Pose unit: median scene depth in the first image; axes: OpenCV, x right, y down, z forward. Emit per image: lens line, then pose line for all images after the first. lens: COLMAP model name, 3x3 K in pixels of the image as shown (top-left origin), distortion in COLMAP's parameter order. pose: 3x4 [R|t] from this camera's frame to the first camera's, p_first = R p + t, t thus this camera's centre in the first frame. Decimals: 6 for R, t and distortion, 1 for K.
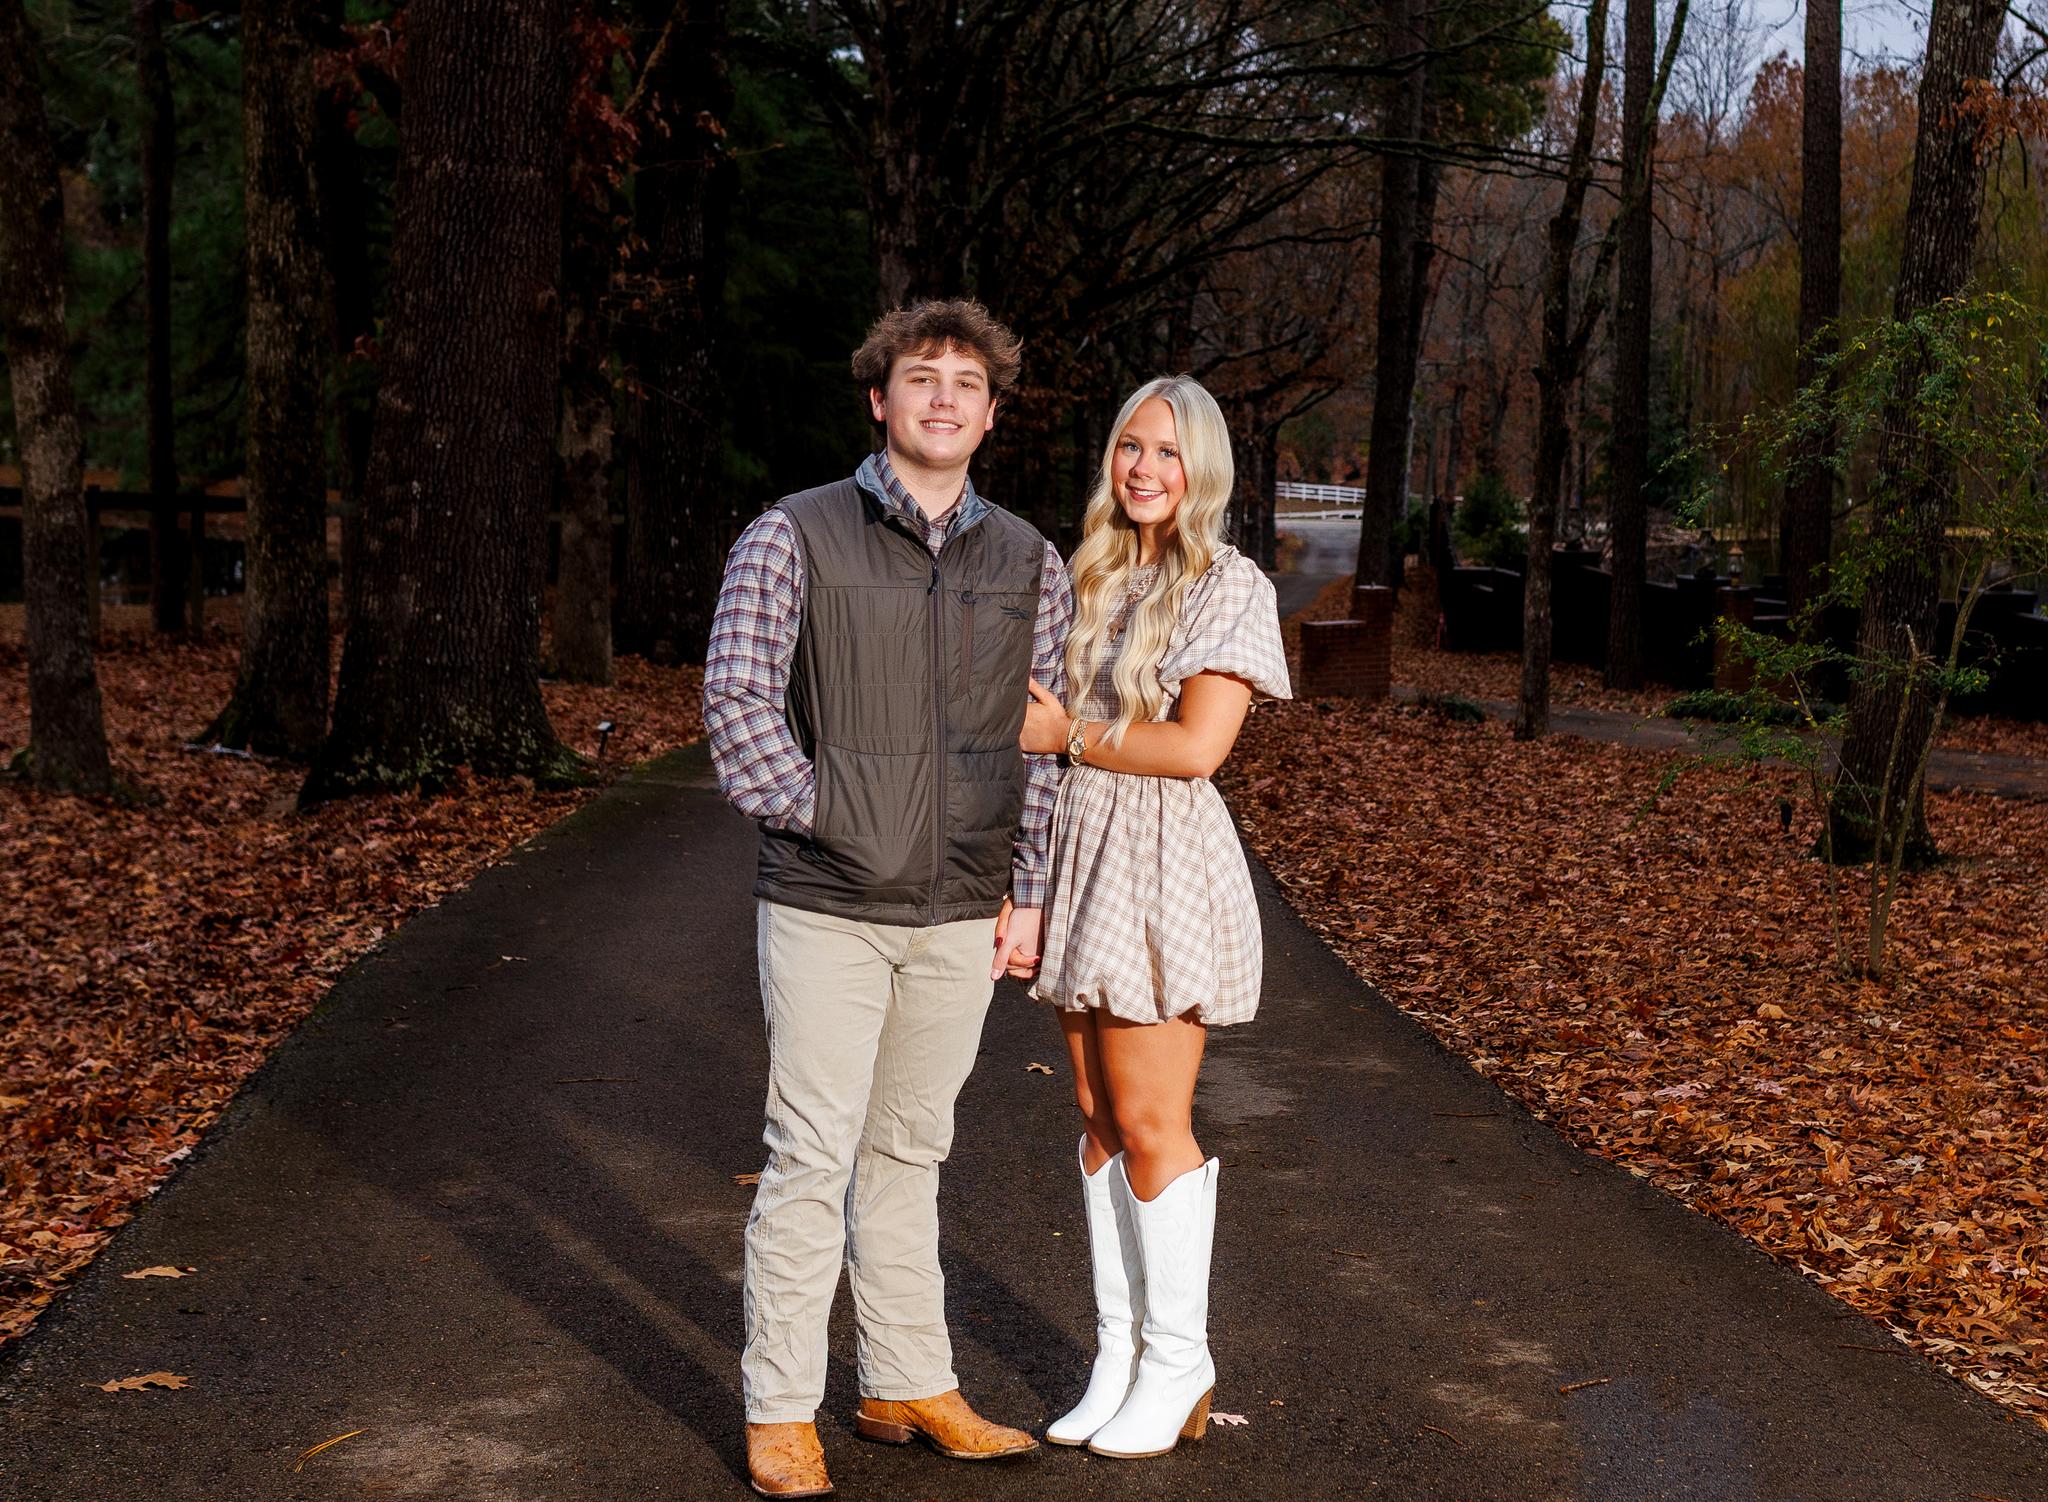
lens RADIAL K [[3208.5, 0, 1196.6], [0, 3208.5, 523.2], [0, 0, 1]] dist [0.005399, -0.006944]
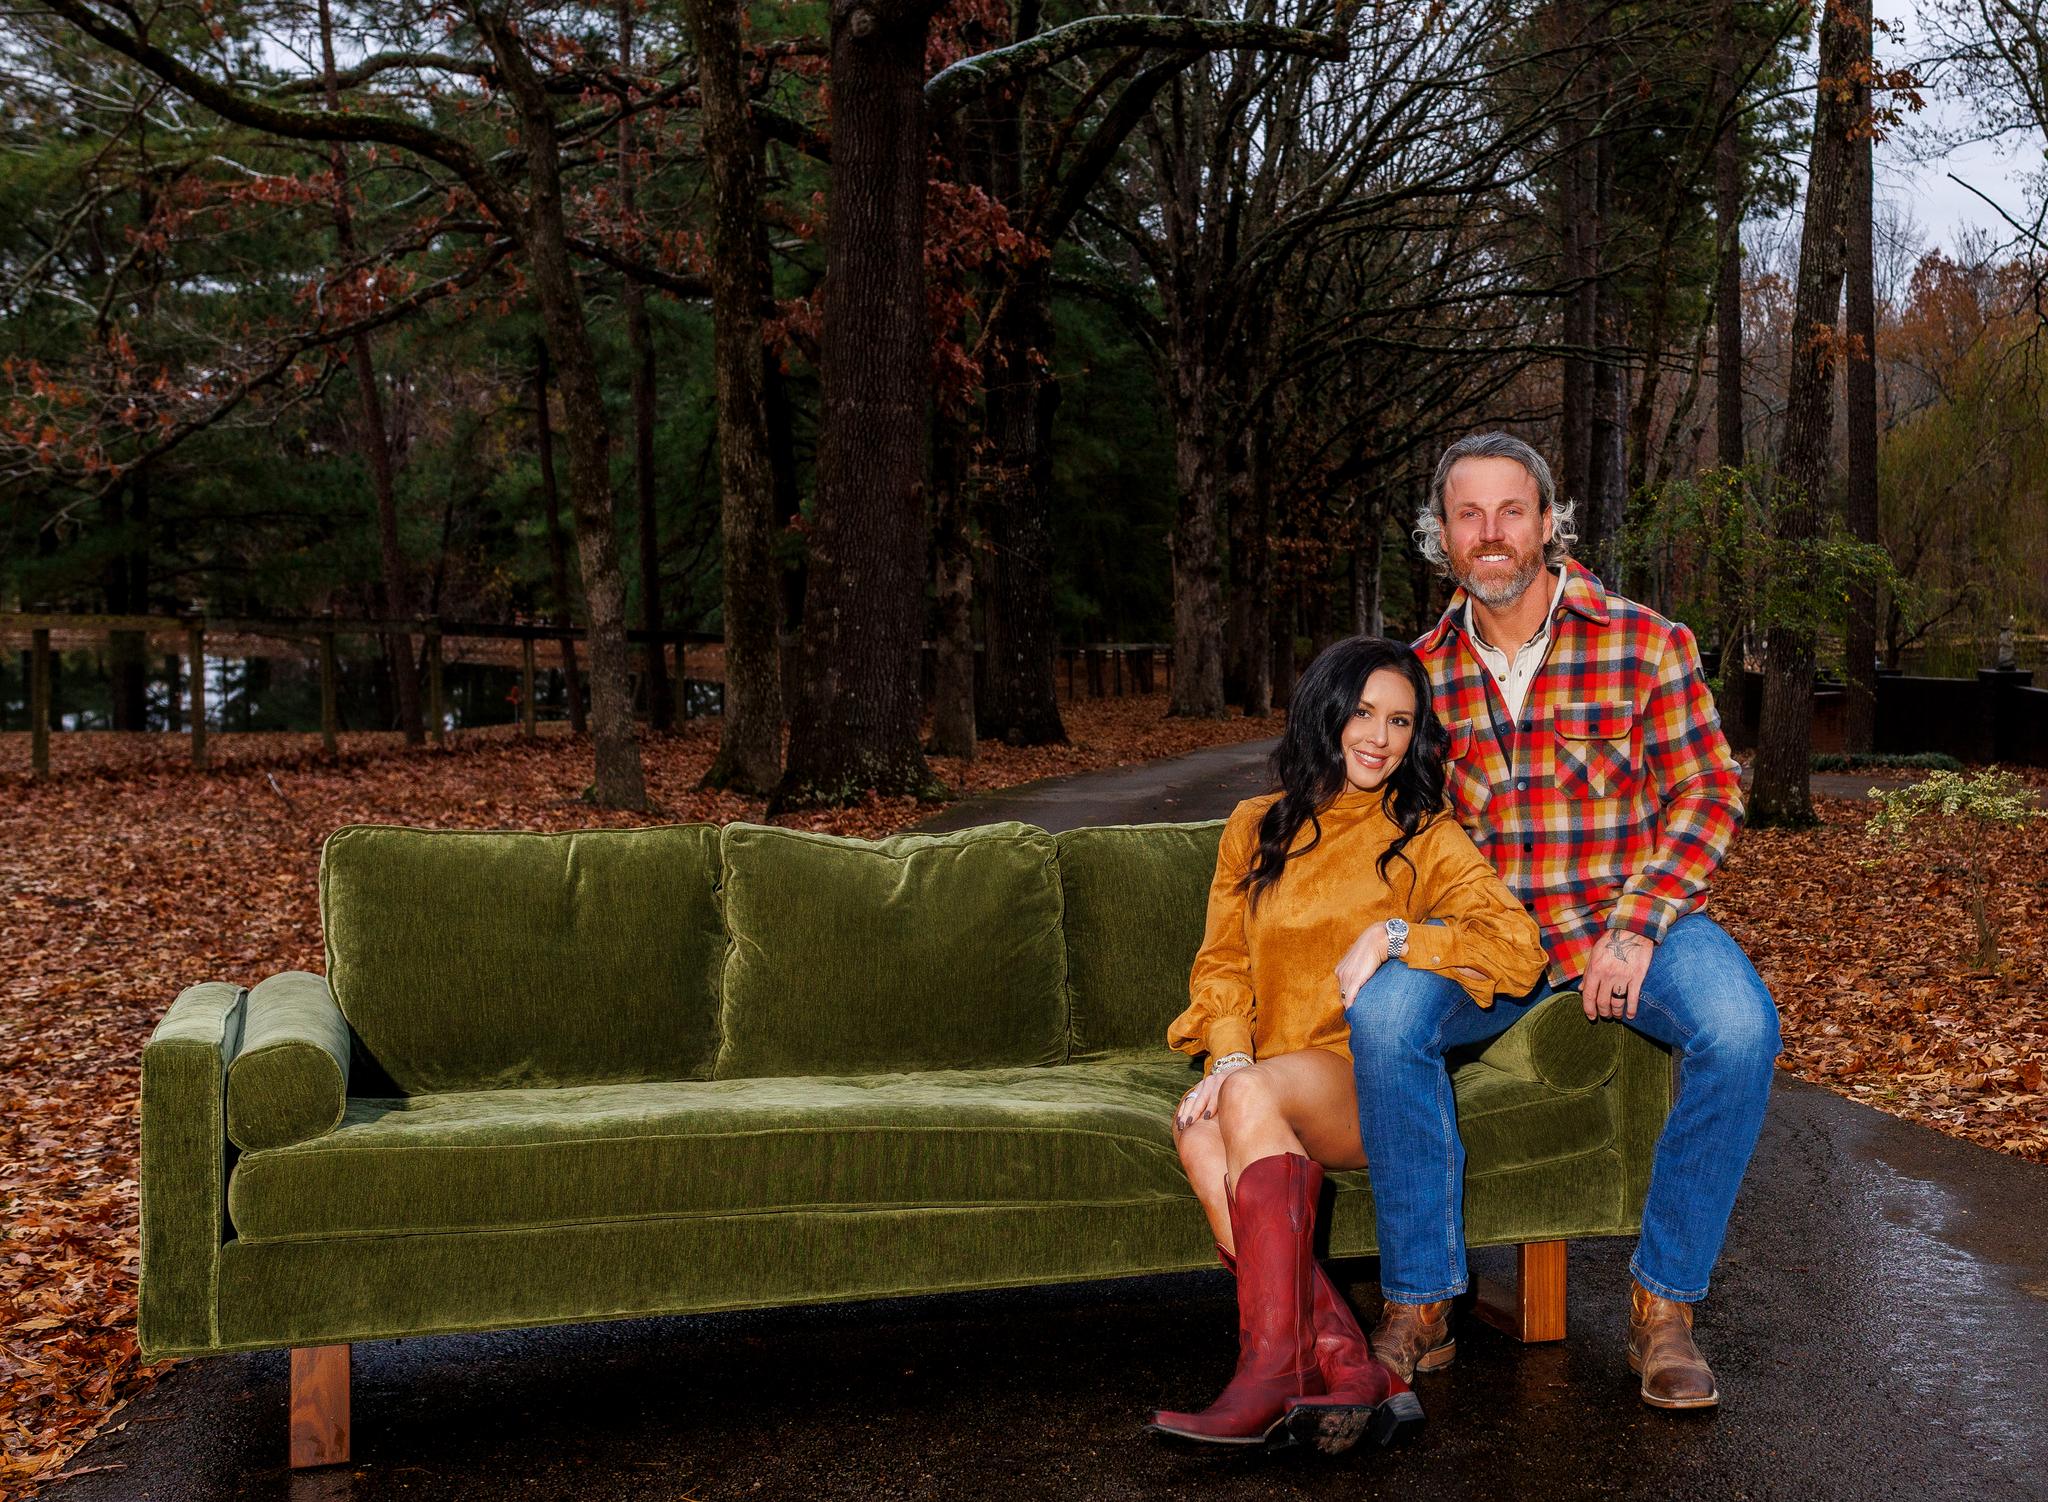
lens RADIAL K [[2966.9, 0, 1466.7], [0, 2966.9, 633.9], [0, 0, 1]] dist [0.014952, 0.014074]
pose [[0.999292, -0.026862, -0.026327, 0.108088], [0.026576, 0.999584, -0.011164, 0.025844], [0.026616, 0.010457, 0.999591, -0.466731]]
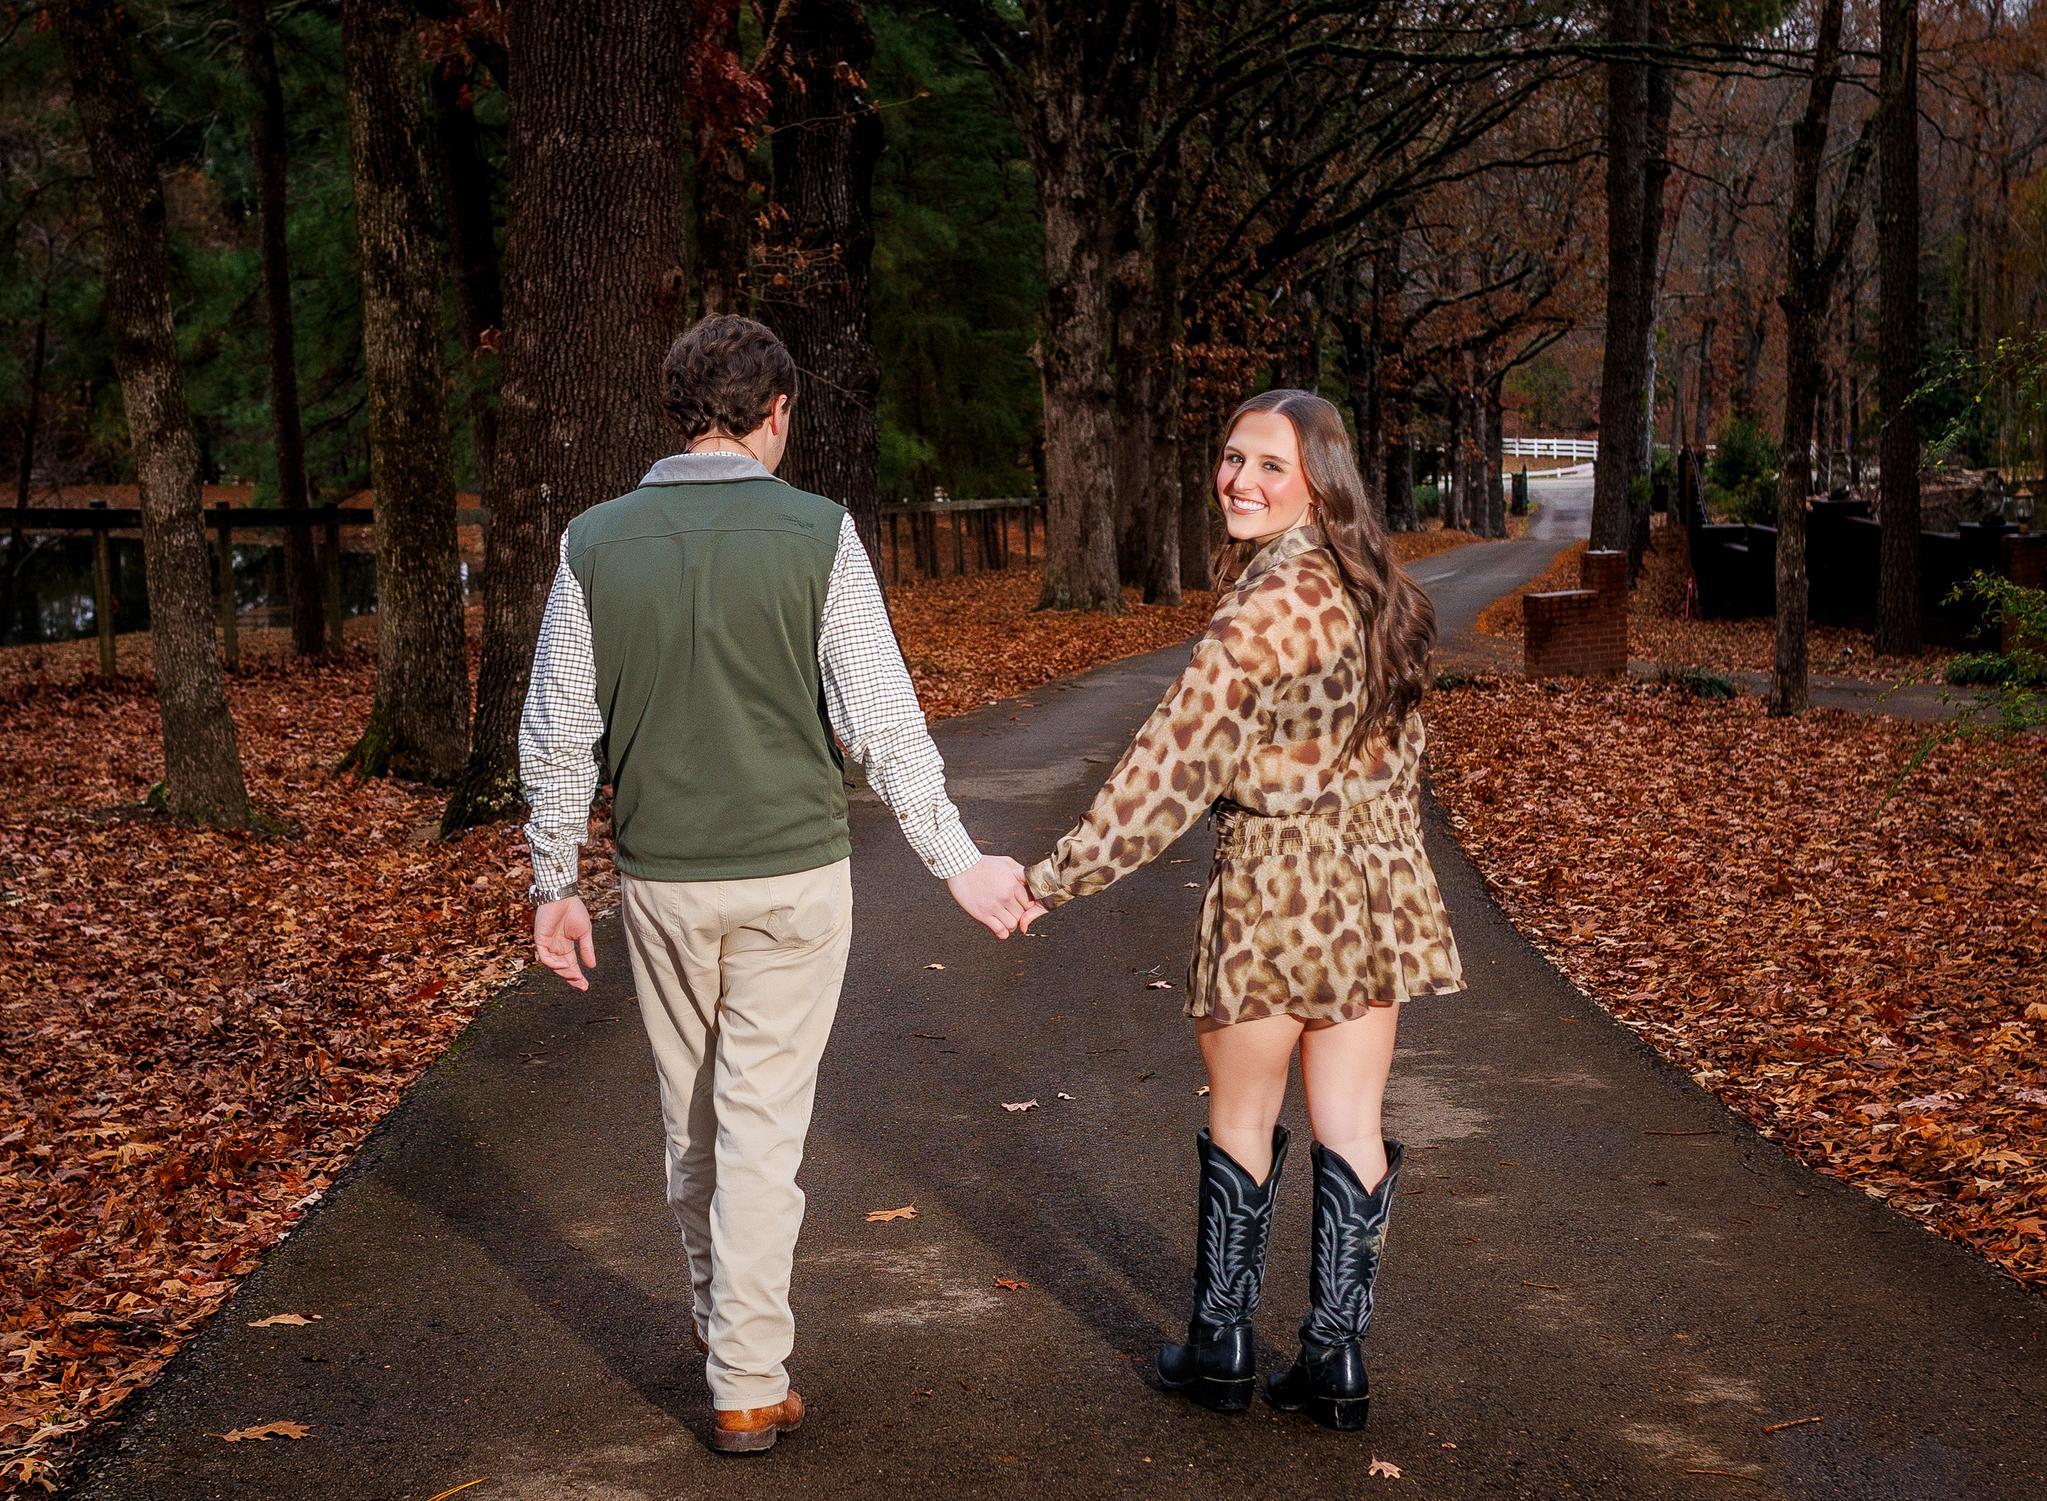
lens RADIAL K [[3526.2, 0, 917.8], [0, 3526.2, 753.0], [0, 0, 1]] dist [0.002187, 0.002913]
pose [[0.988804, -0.034933, -0.145075, 0.010989], [0.045252, 0.996628, 0.068450, -0.000257], [0.142195, -0.074249, 0.987050, -0.003035]]
